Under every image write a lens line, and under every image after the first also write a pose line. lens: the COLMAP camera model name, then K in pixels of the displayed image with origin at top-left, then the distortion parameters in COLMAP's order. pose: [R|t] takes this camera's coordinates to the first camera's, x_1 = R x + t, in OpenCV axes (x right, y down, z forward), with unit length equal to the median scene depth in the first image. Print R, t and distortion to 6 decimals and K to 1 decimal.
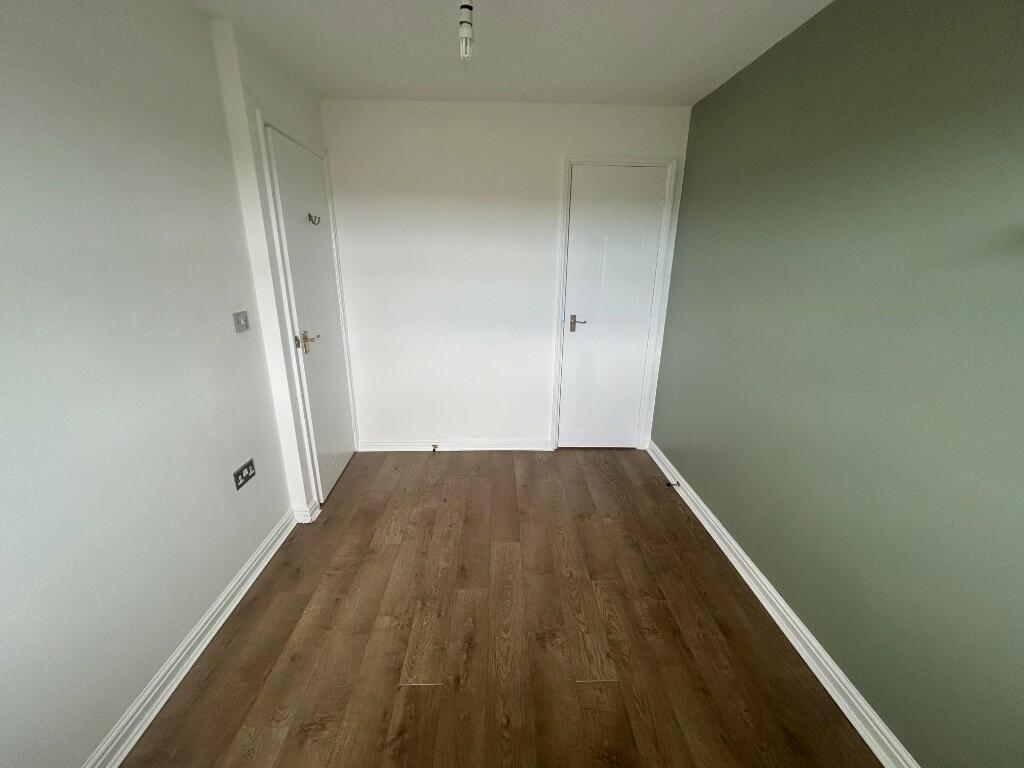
lens RADIAL K [[414.6, 0, 512.0], [0, 414.6, 384.0], [0, 0, 1]] dist [-0.001892, 0.000552]
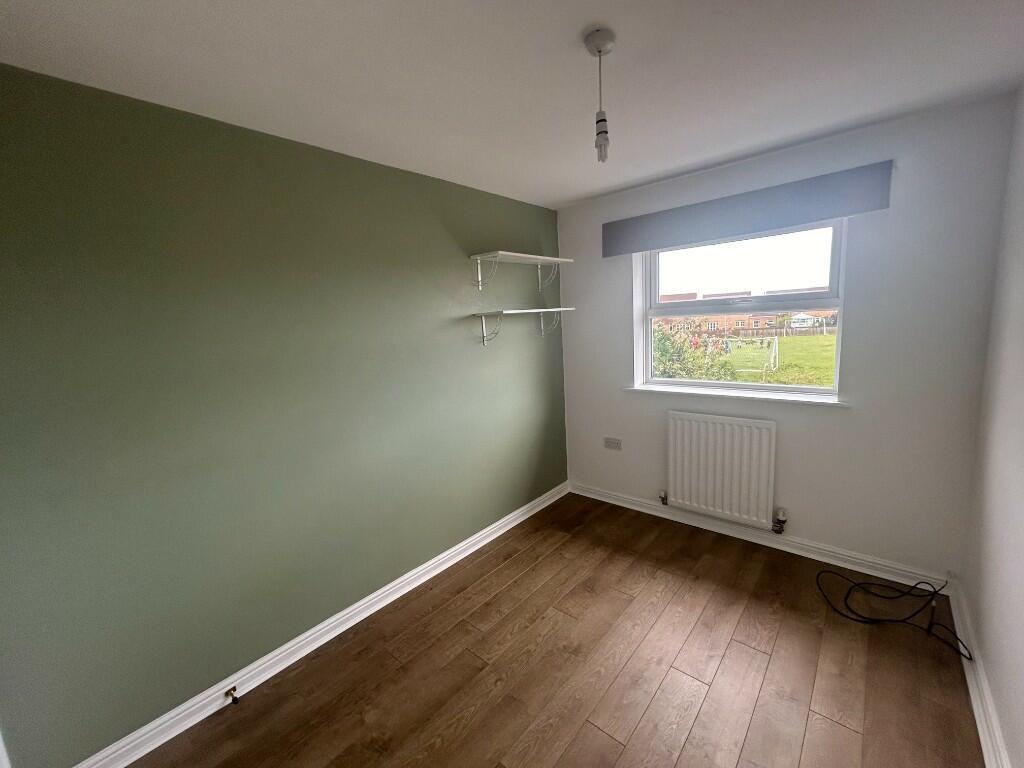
lens RADIAL K [[414.6, 0, 512.0], [0, 414.6, 384.0], [0, 0, 1]] dist [-0.001892, 0.000552]
pose [[-0.724666, -0.083430, 0.684031, -0.443452], [0.250168, 0.893070, 0.373955, -0.442202], [-0.642087, 0.442115, -0.626306, 1.270473]]
